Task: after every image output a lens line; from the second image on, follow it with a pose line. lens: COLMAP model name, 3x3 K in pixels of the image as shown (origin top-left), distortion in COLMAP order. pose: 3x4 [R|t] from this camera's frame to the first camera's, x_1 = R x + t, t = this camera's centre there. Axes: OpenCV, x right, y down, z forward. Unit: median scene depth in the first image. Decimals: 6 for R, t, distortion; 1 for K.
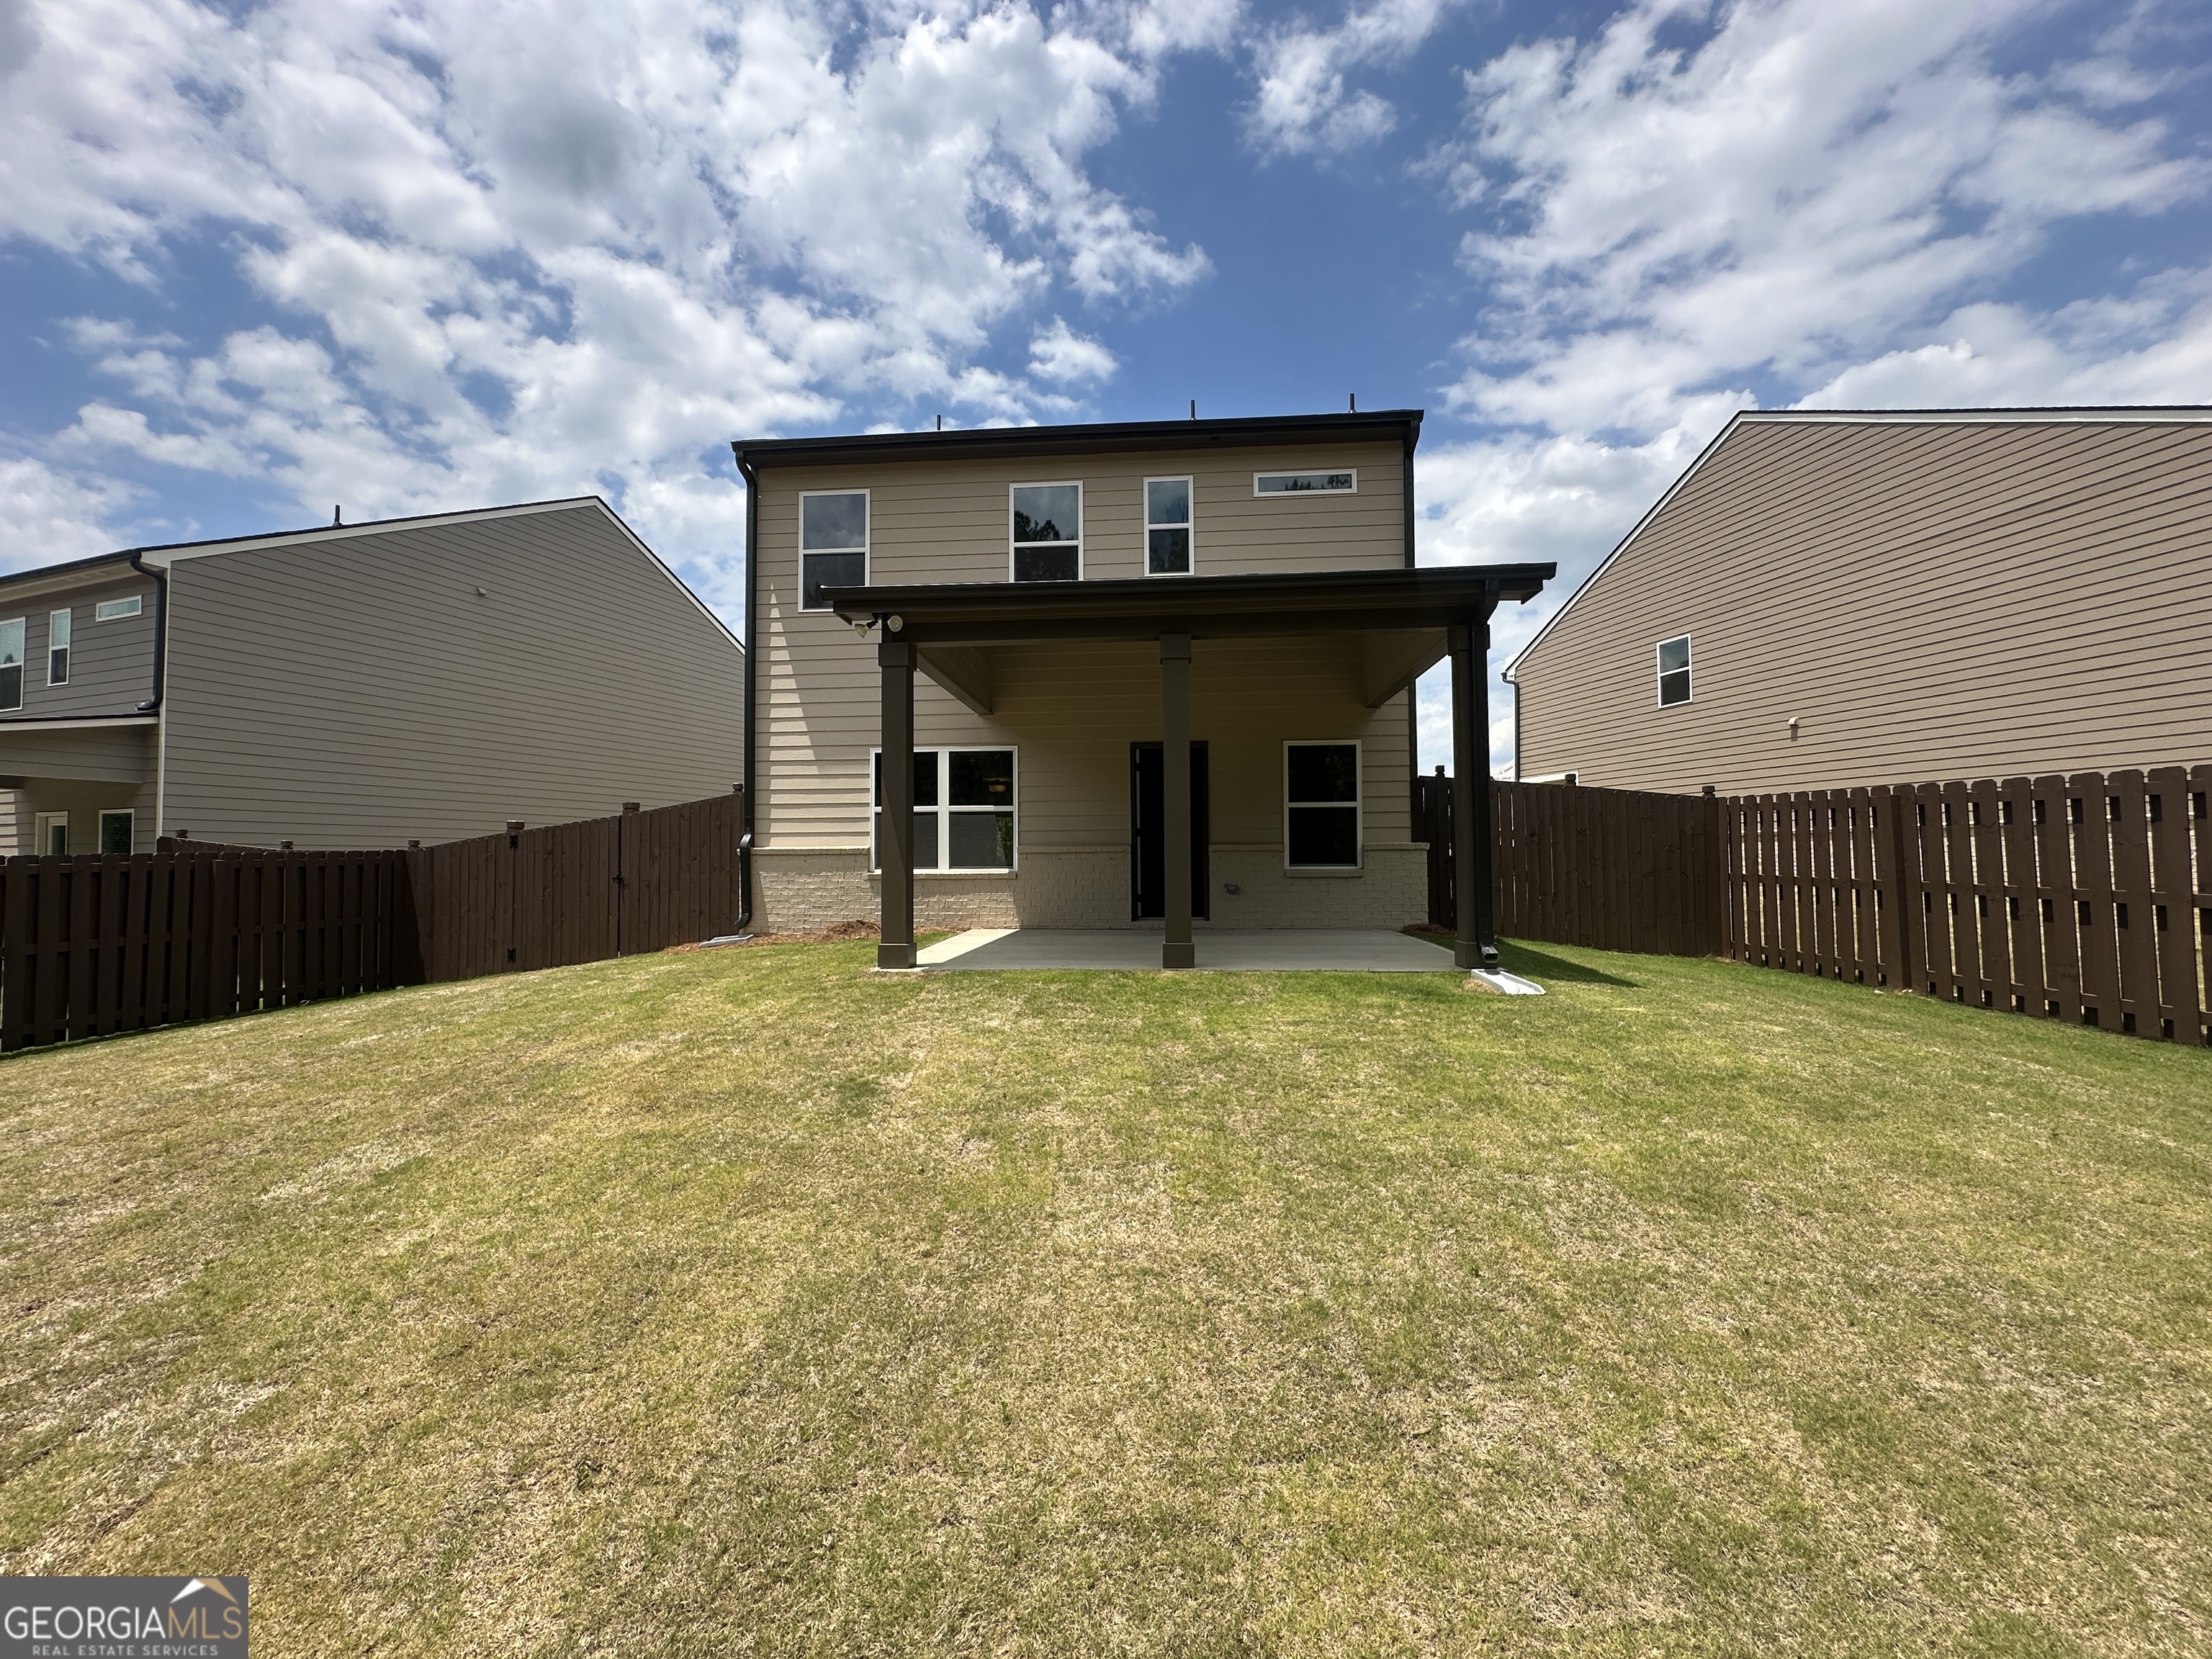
lens RADIAL K [[884.3, 0, 1108.0], [0, 884.3, 830.6], [0, 0, 1]] dist [-0.004522, 0.001569]
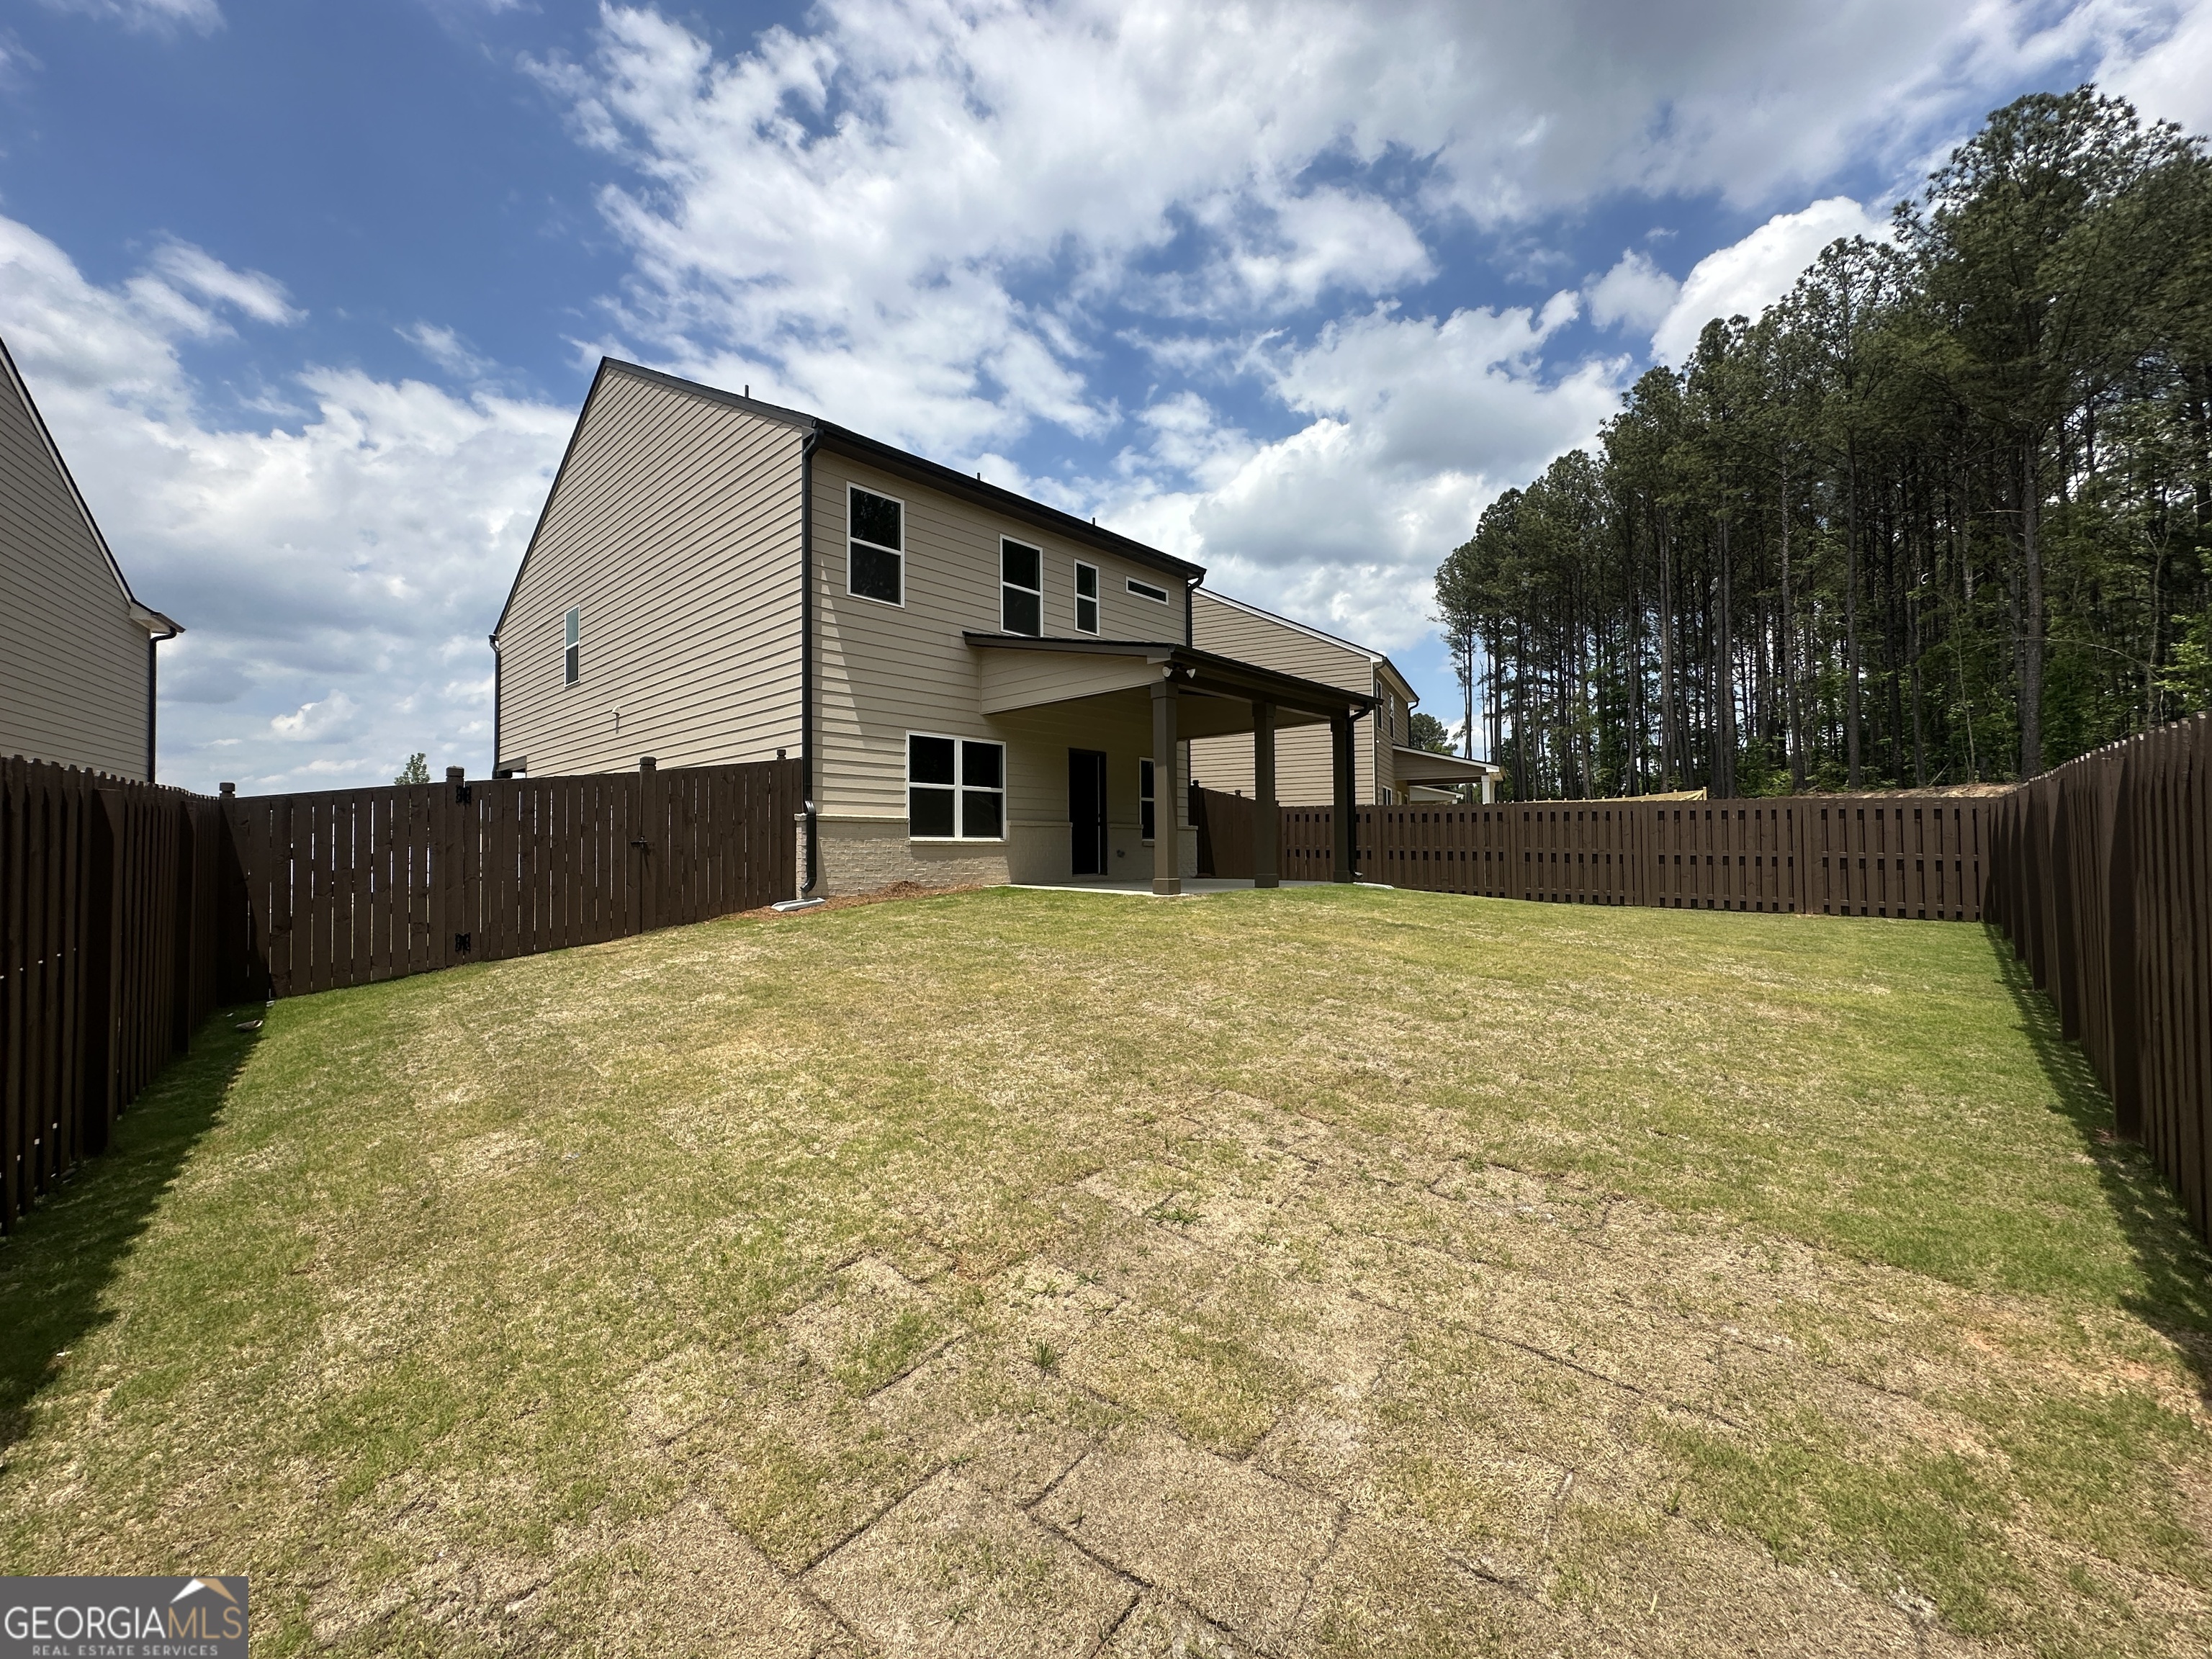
lens RADIAL K [[884.3, 0, 1111.5], [0, 884.3, 829.1], [0, 0, 1]] dist [-0.004522, 0.001569]
pose [[0.616587, 0.023699, 0.786930, -1.003089], [-0.025166, 0.999629, -0.010386, 0.039161], [-0.786884, -0.013401, 0.616955, 0.090061]]
